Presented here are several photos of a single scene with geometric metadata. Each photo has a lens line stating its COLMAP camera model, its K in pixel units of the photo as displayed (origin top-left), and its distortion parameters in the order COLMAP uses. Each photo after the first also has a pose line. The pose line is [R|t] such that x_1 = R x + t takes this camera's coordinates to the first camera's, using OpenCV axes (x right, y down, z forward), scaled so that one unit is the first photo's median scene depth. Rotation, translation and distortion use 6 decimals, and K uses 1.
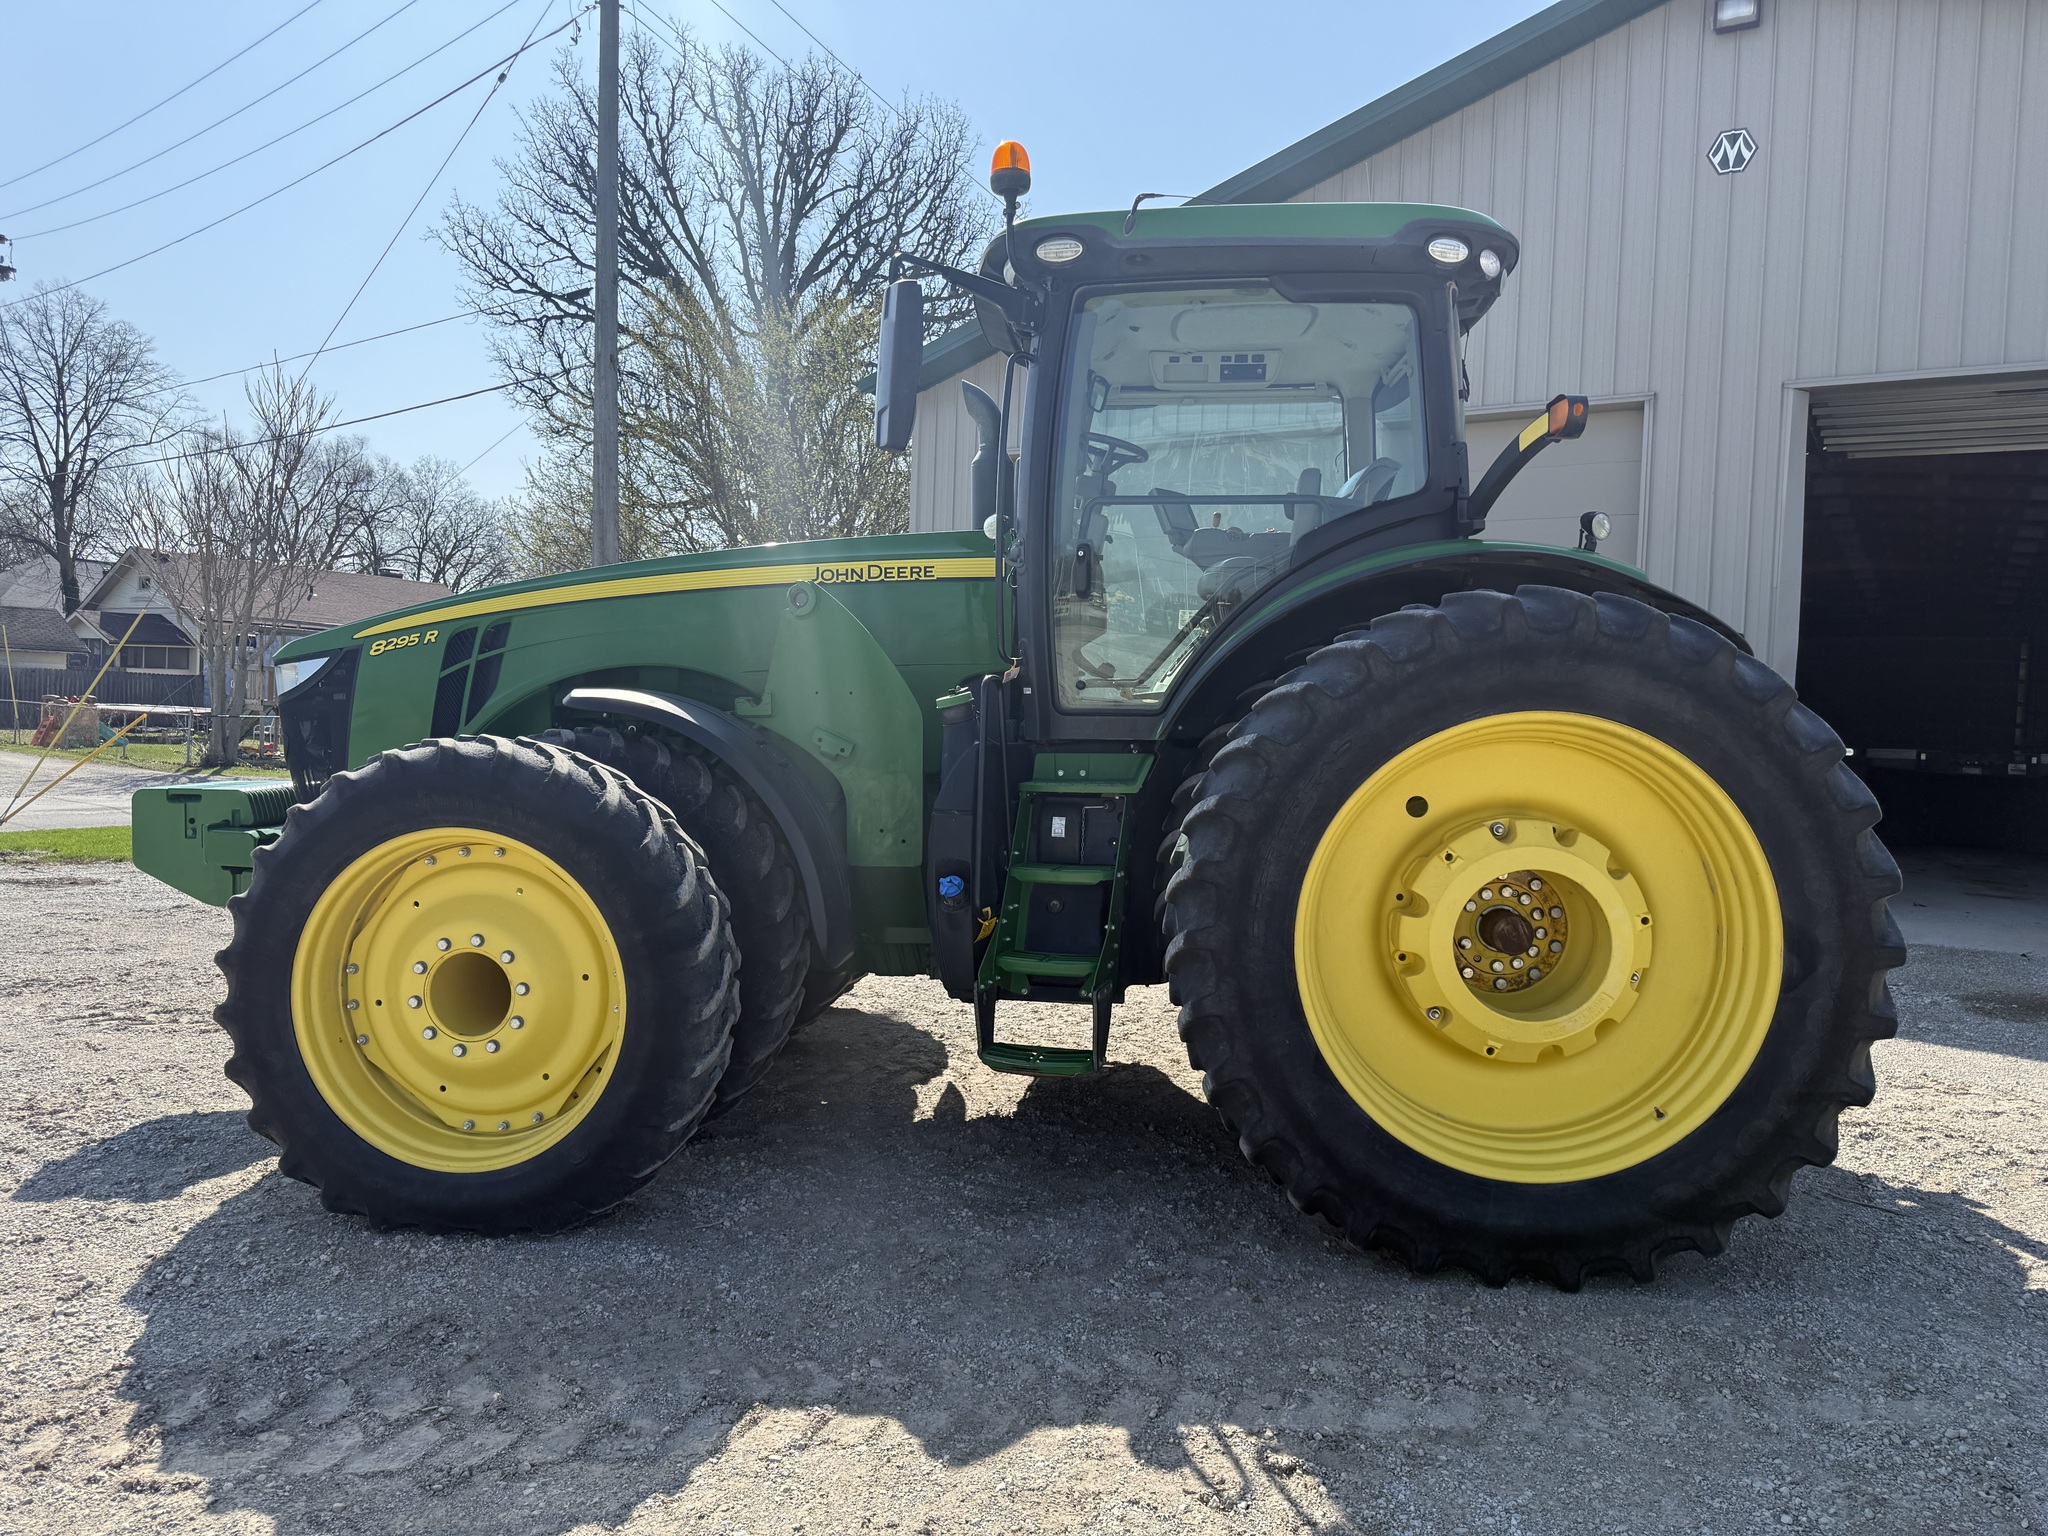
lens RADIAL K [[1458.6, 0, 1024.0], [0, 1458.6, 768.0], [0, 0, 1]] dist [0.000223, -0.000584]
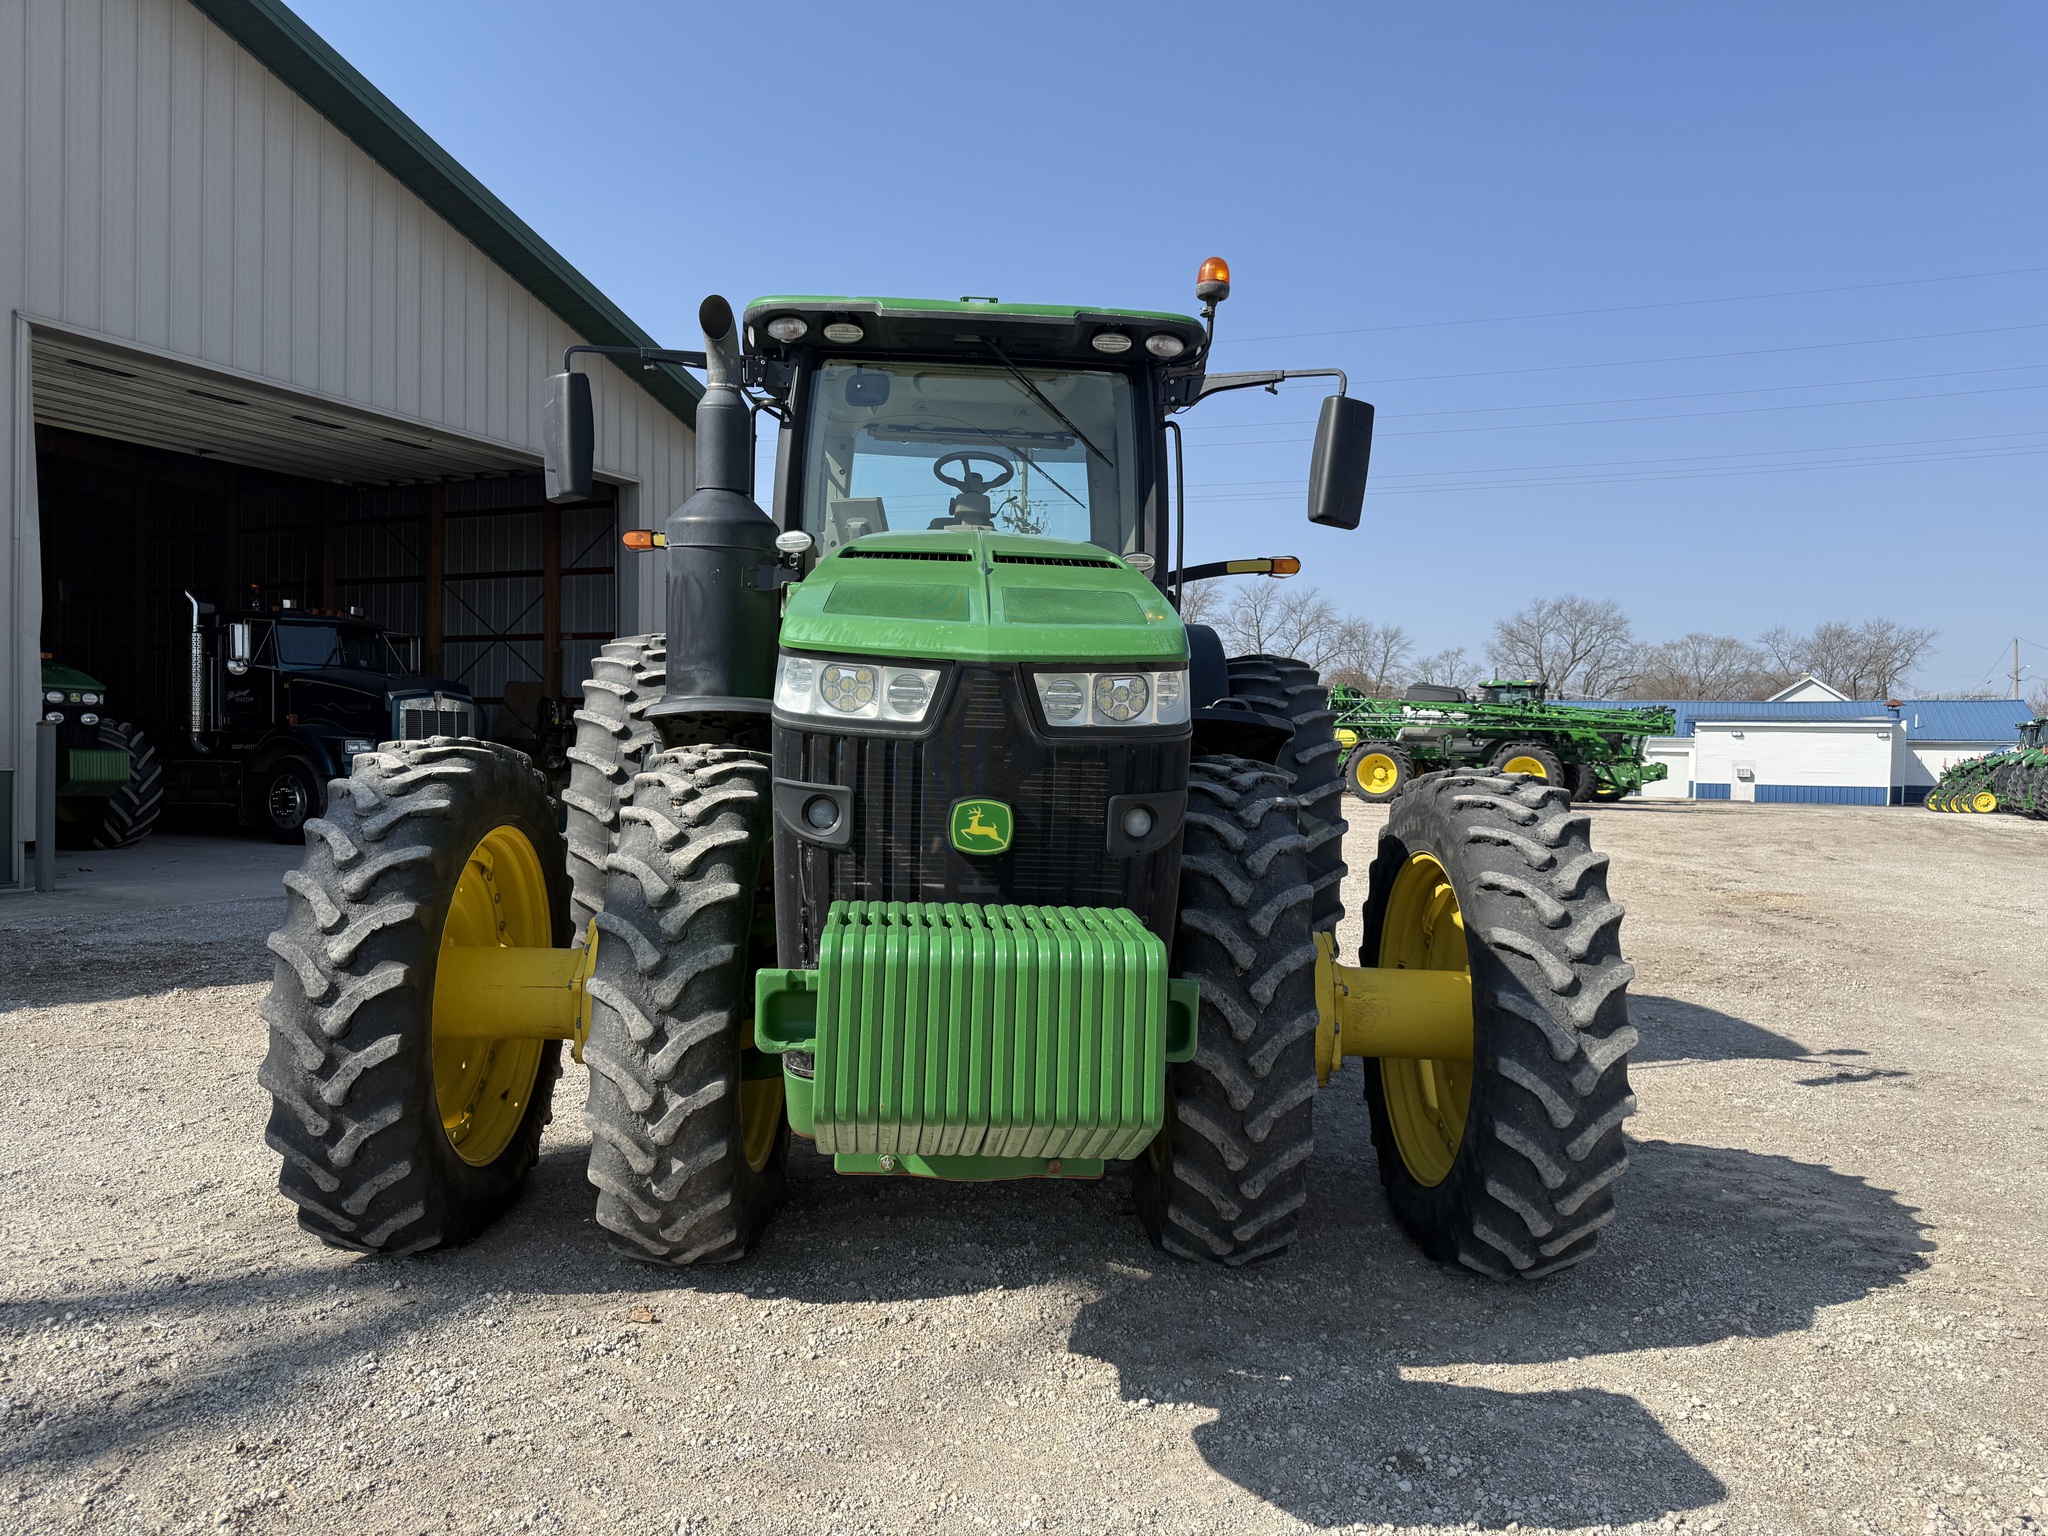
lens RADIAL K [[1453.5, 0, 1026.4], [0, 1453.5, 786.1], [0, 0, 1]] dist [0.020420, -0.004131]
pose [[-0.119798, -0.070611, 0.990284, -1.211840], [0.004240, 0.997422, 0.071633, -0.077394], [-0.992789, 0.012780, -0.119190, 1.303755]]
